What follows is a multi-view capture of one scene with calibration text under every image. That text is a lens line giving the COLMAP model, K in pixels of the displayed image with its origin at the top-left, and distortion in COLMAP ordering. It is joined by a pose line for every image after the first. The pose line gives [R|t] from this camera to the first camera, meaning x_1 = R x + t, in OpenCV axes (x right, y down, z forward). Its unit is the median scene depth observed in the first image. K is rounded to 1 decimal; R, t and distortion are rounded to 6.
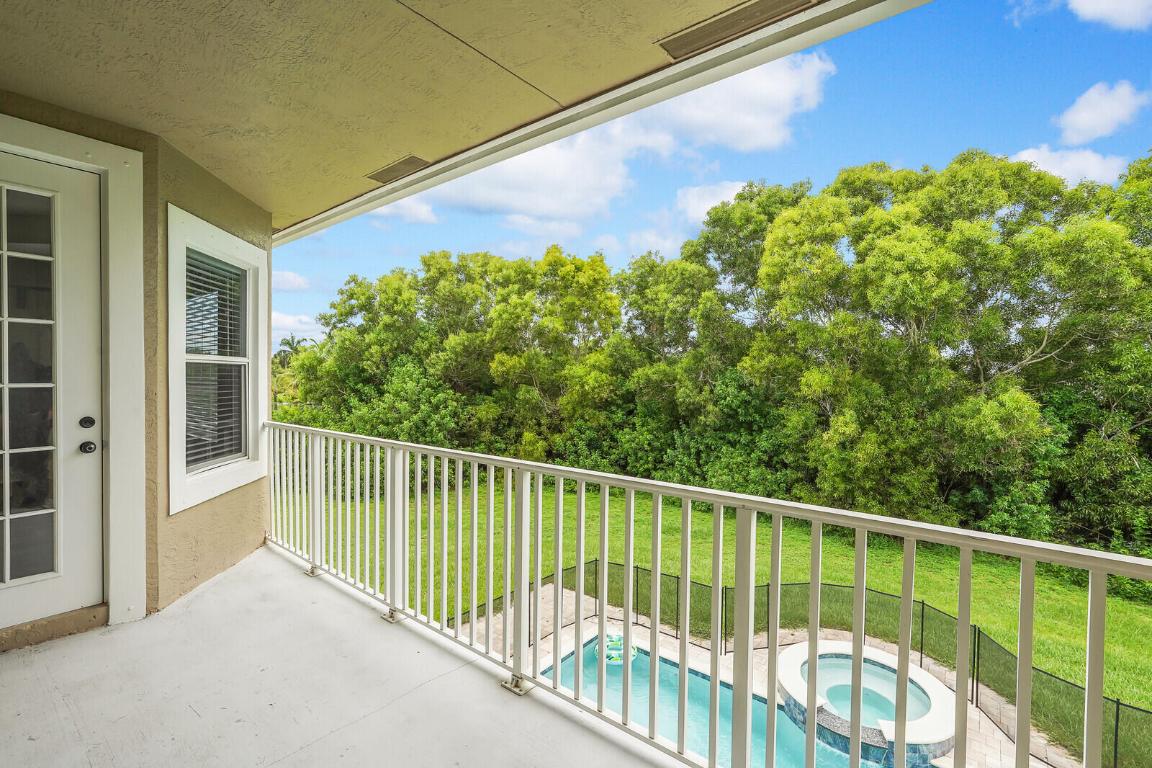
lens RADIAL K [[511.4, 0, 578.3], [0, 511.4, 385.5], [0, 0, 1]] dist [-0.000446, 0.000507]
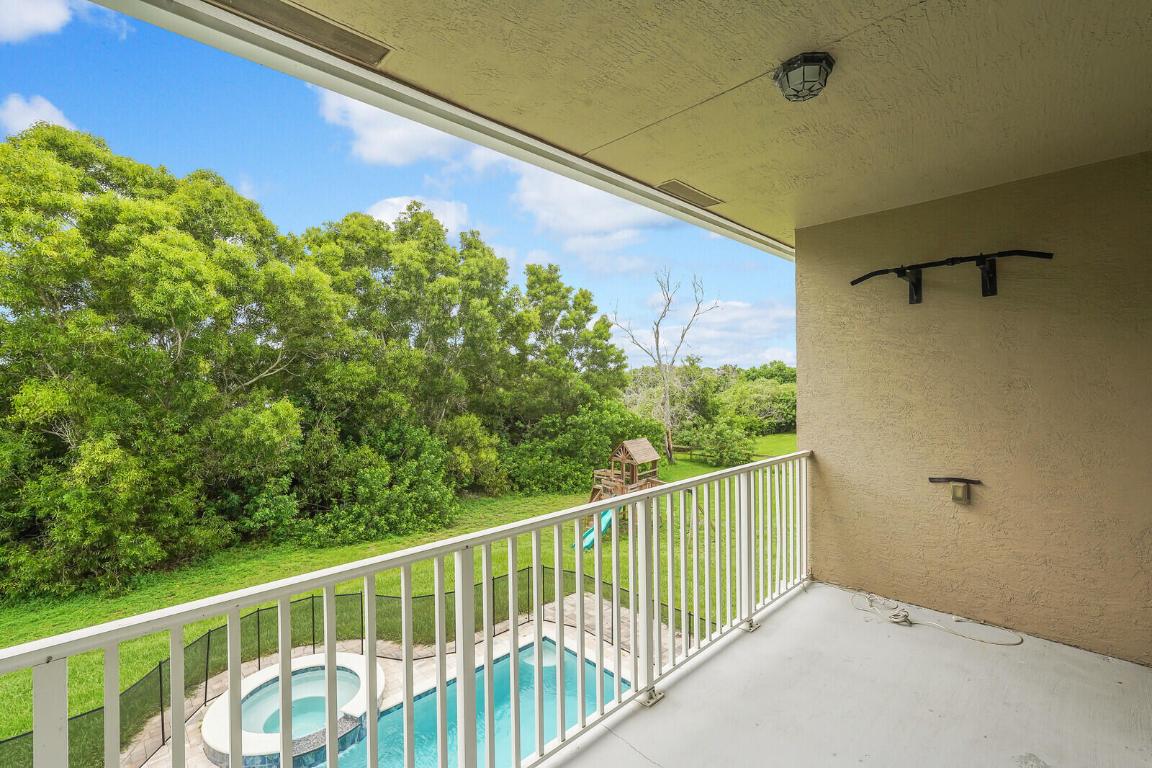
lens RADIAL K [[511.4, 0, 578.3], [0, 511.4, 385.5], [0, 0, 1]] dist [-0.000446, 0.000507]
pose [[0.128495, -0.017042, 0.991564, -0.192889], [0.030591, 0.999445, 0.013213, -0.016888], [-0.991238, 0.028635, 0.128945, 0.152648]]
